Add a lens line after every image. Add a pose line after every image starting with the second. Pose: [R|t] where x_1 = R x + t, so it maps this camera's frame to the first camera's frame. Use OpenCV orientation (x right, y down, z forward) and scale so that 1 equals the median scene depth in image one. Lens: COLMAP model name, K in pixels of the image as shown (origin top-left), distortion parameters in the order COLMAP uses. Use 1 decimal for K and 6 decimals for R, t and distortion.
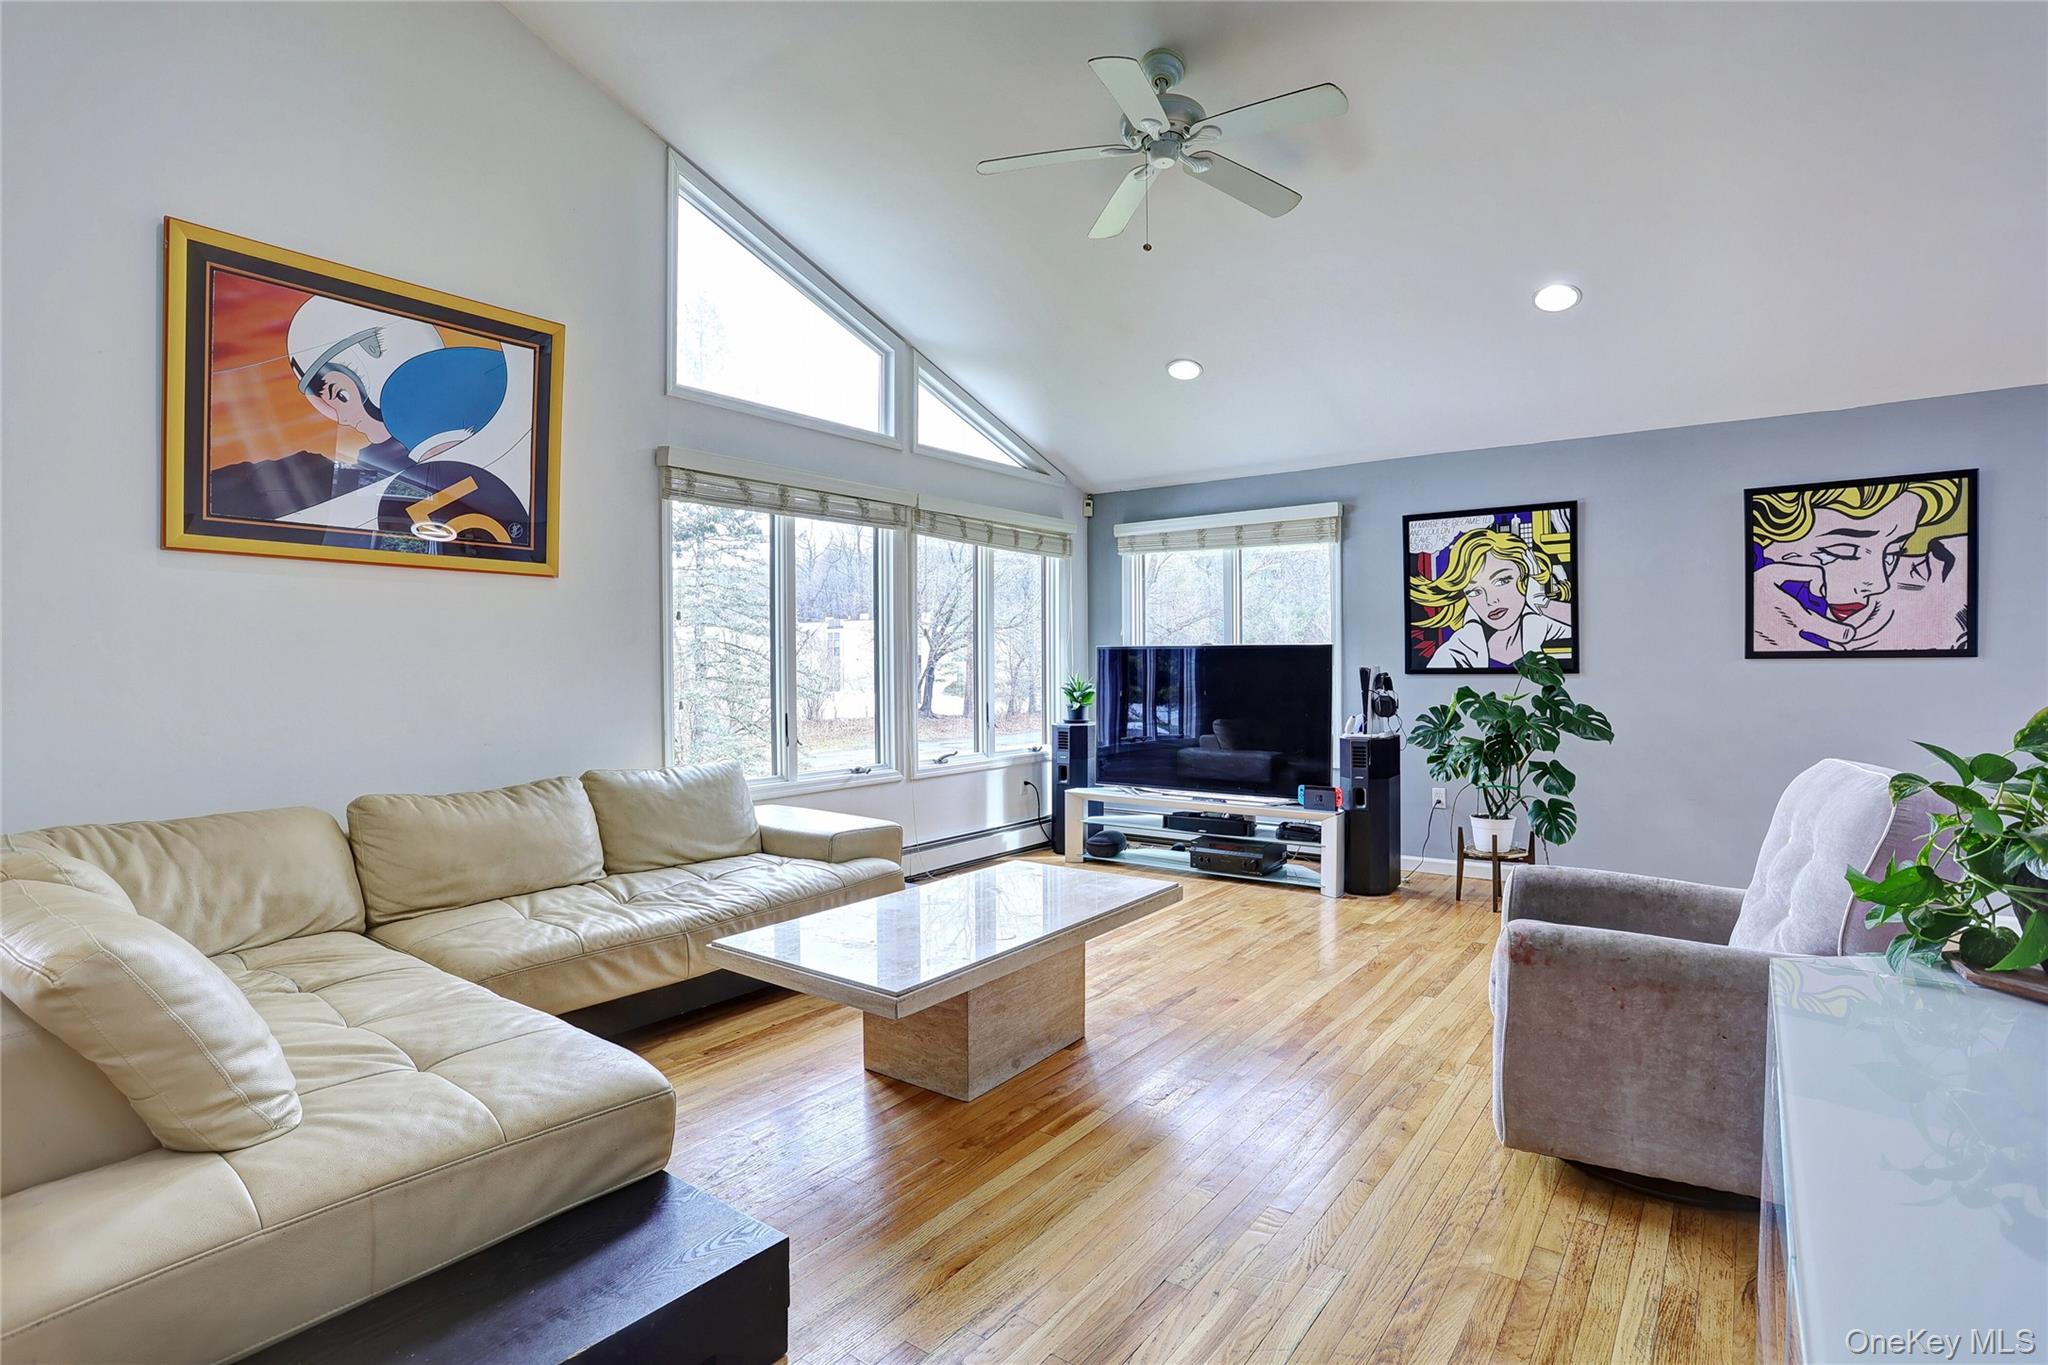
lens RADIAL K [[1005.3, 0, 1017.7], [0, 1005.3, 674.8], [0, 0, 1]] dist [-0.050349, 0.018278]
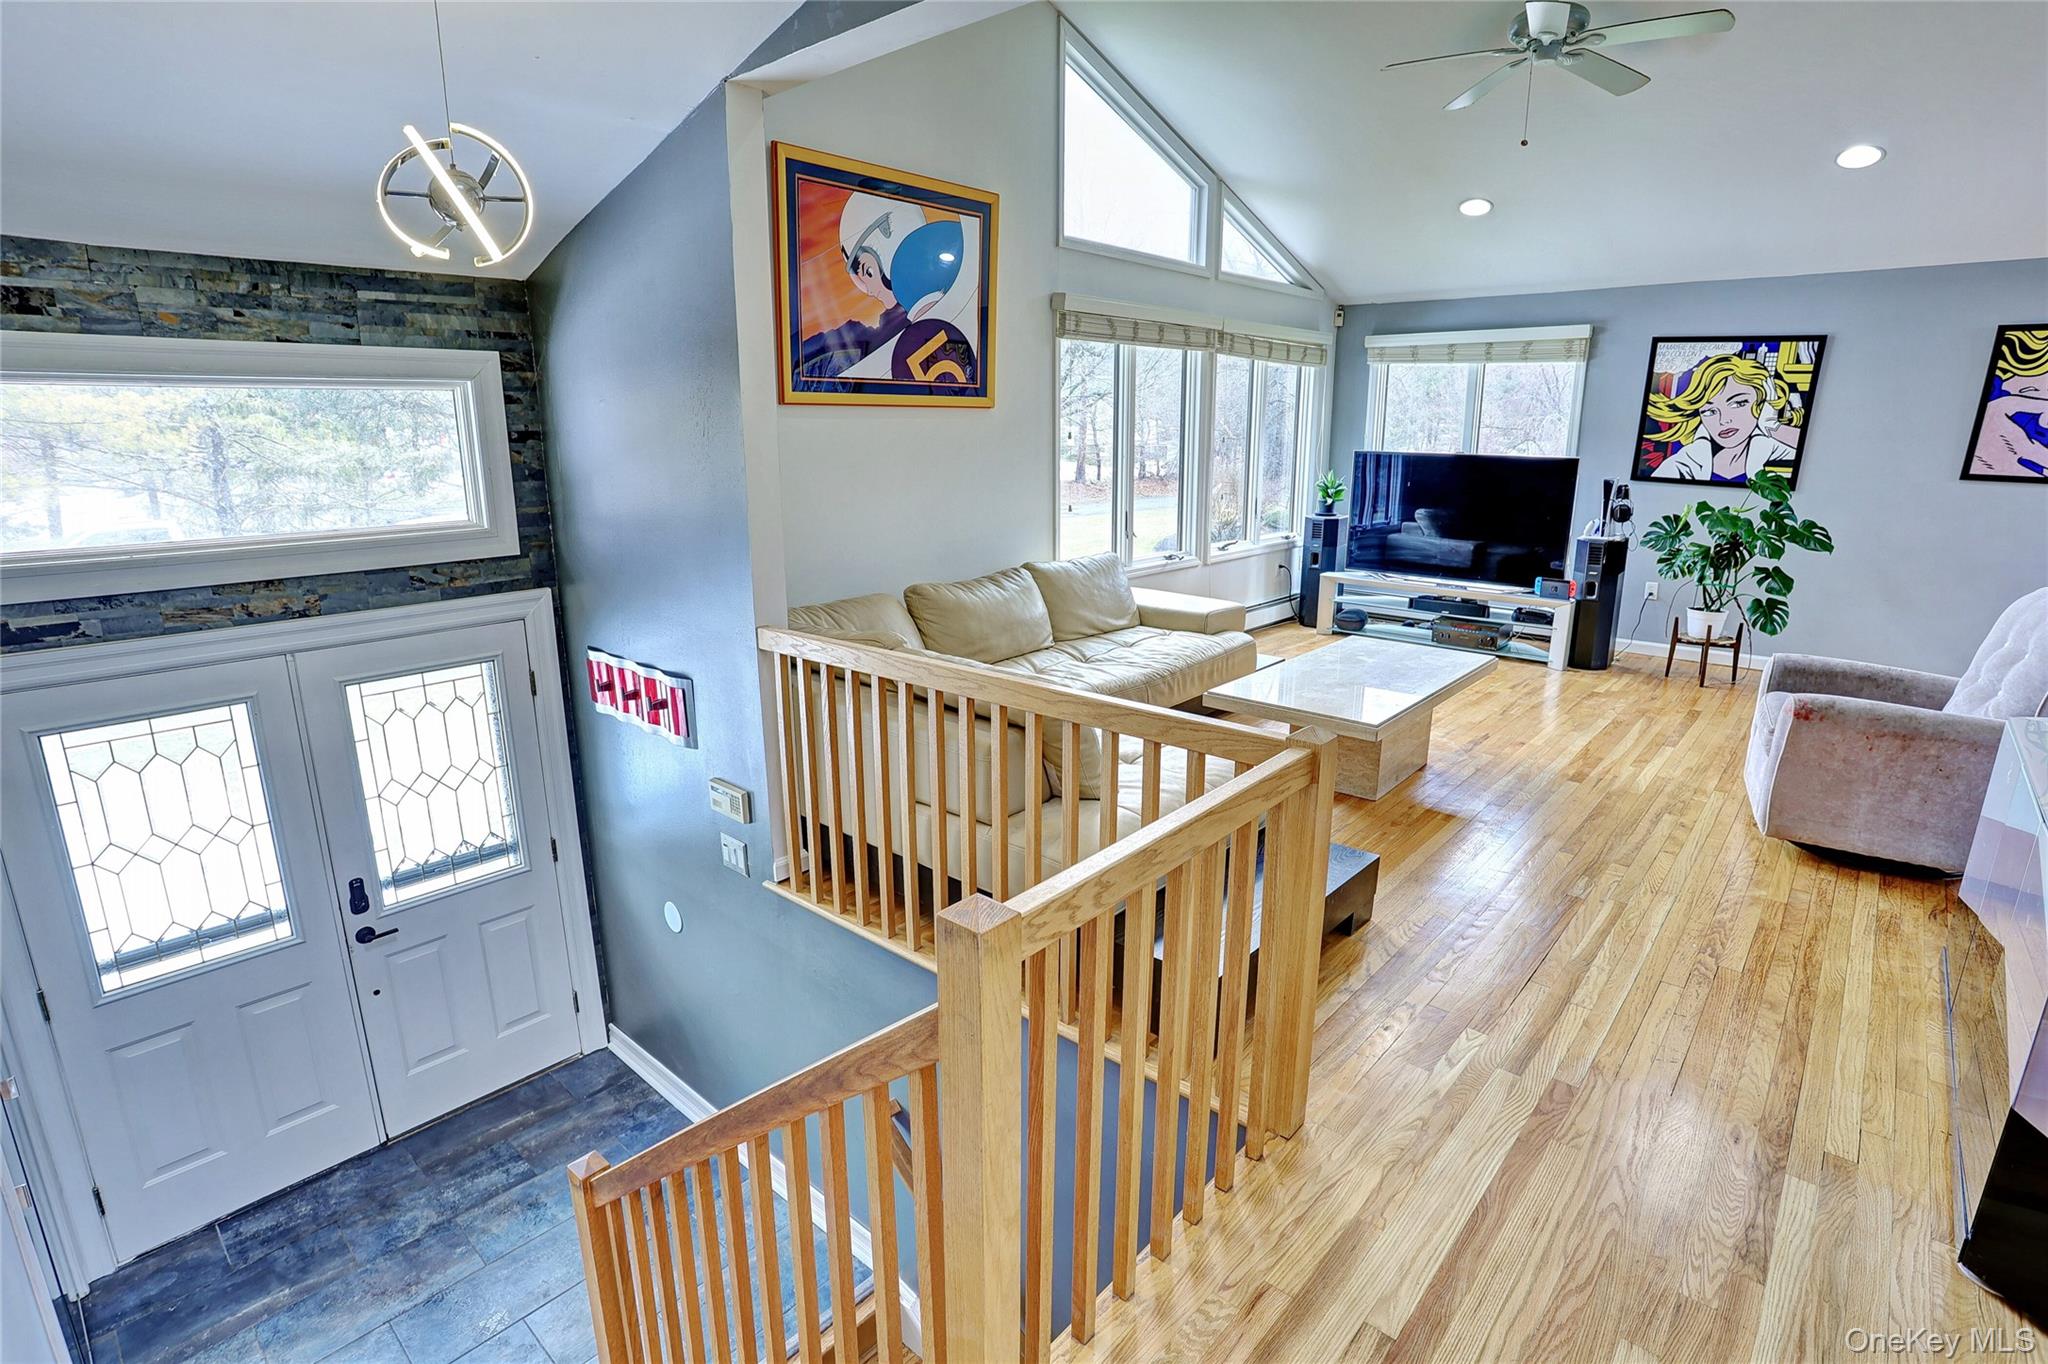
lens RADIAL K [[1005.3, 0, 1009.5], [0, 1005.3, 669.9], [0, 0, 1]] dist [-0.050349, 0.018278]
pose [[0.996135, 0.026717, -0.083677, -0.291101], [-0.006836, 0.973312, 0.229384, -0.059717], [0.087572, -0.227926, 0.969732, -0.274603]]
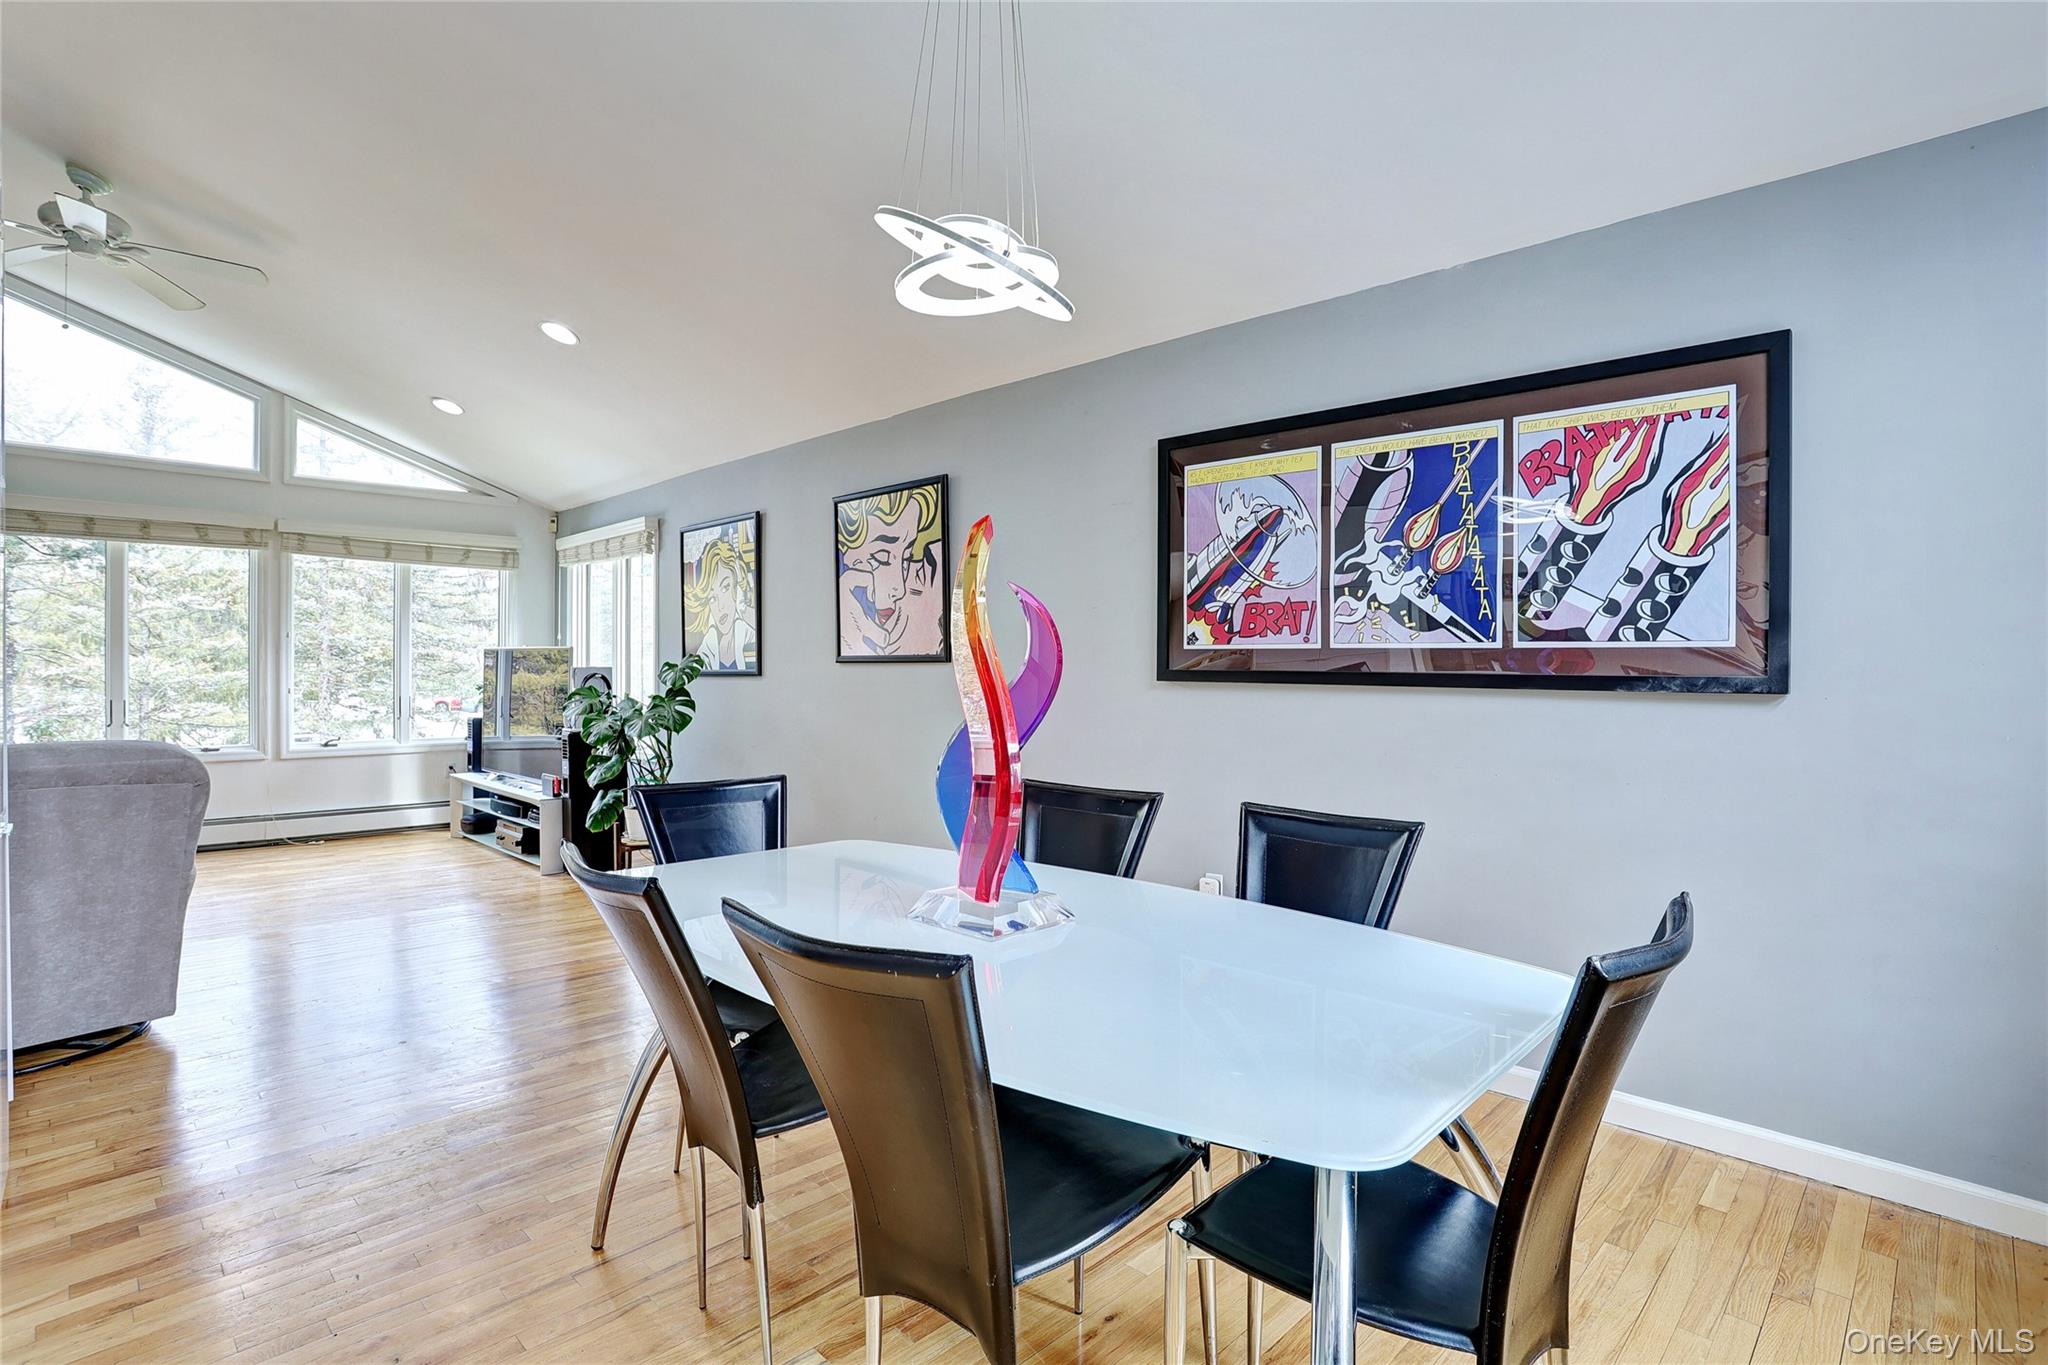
lens RADIAL K [[1005.3, 0, 1011.0], [0, 1005.3, 686.7], [0, 0, 1]] dist [-0.050349, 0.018278]
pose [[0.986428, 0.013012, -0.163678, 1.161764], [-0.011737, 0.999893, 0.008752, -0.002576], [0.163774, -0.006712, 0.986475, -0.007413]]
